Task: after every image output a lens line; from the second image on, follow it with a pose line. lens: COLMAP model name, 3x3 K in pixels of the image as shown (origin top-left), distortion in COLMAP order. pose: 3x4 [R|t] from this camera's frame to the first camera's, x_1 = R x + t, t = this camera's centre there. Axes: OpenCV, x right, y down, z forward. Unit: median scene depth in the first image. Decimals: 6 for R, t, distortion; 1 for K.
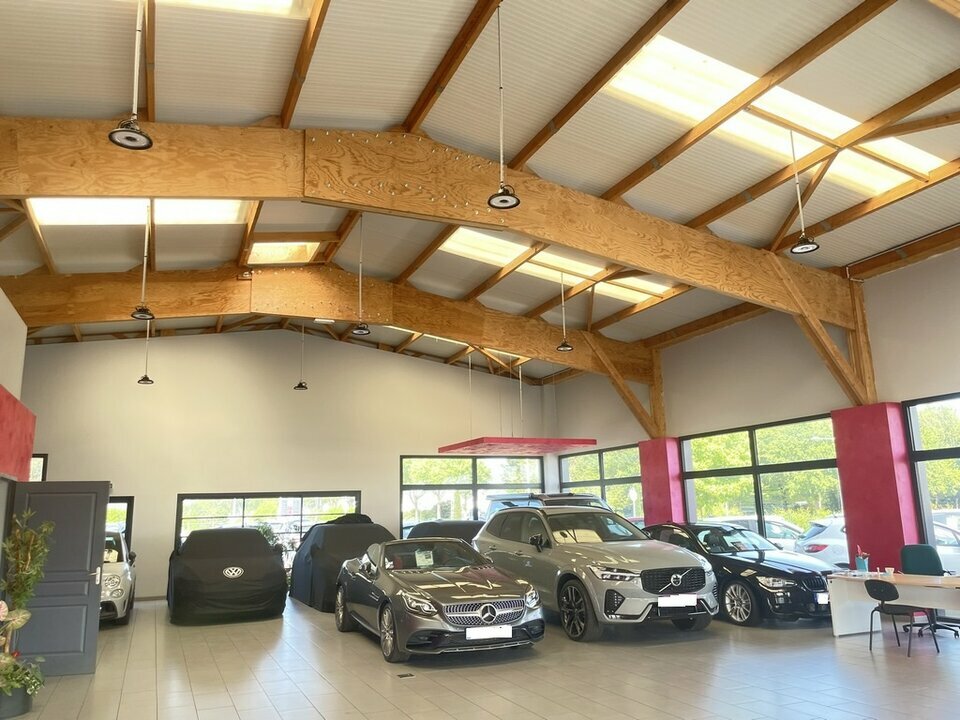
lens RADIAL K [[726.2, 0, 480.0], [0, 726.2, 360.0], [0, 0, 1]] dist [0.097247, -0.152817]
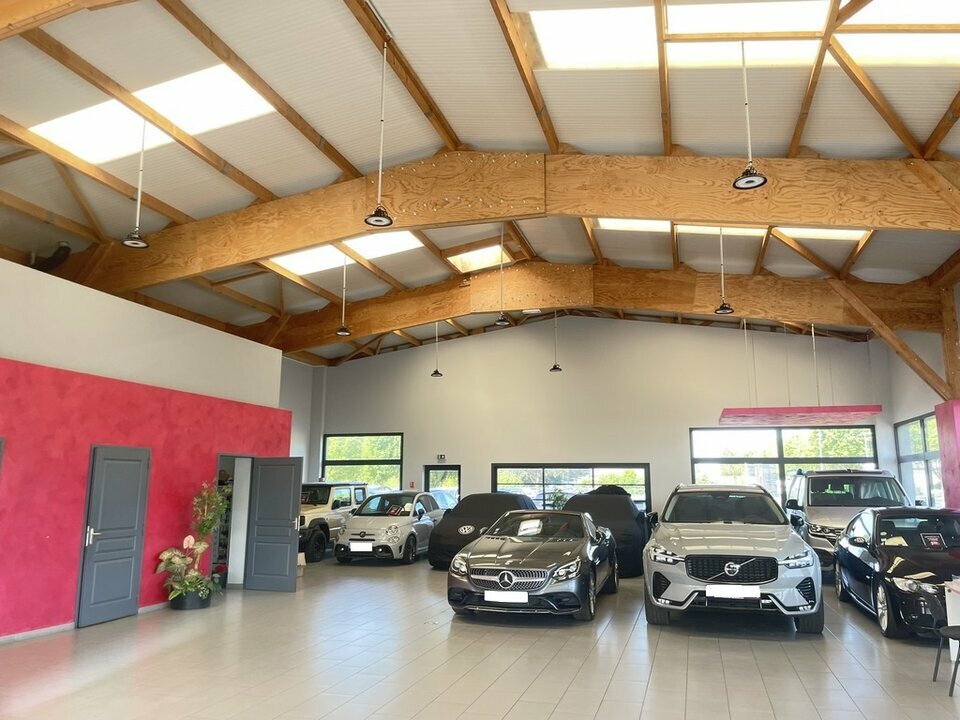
lens RADIAL K [[726.2, 0, 480.0], [0, 726.2, 360.0], [0, 0, 1]] dist [0.097247, -0.152817]
pose [[0.774932, -0.081122, -0.626817, 0.528345], [0.108792, 0.994047, 0.005851, 0.006576], [0.622611, -0.072726, 0.779145, 0.112098]]
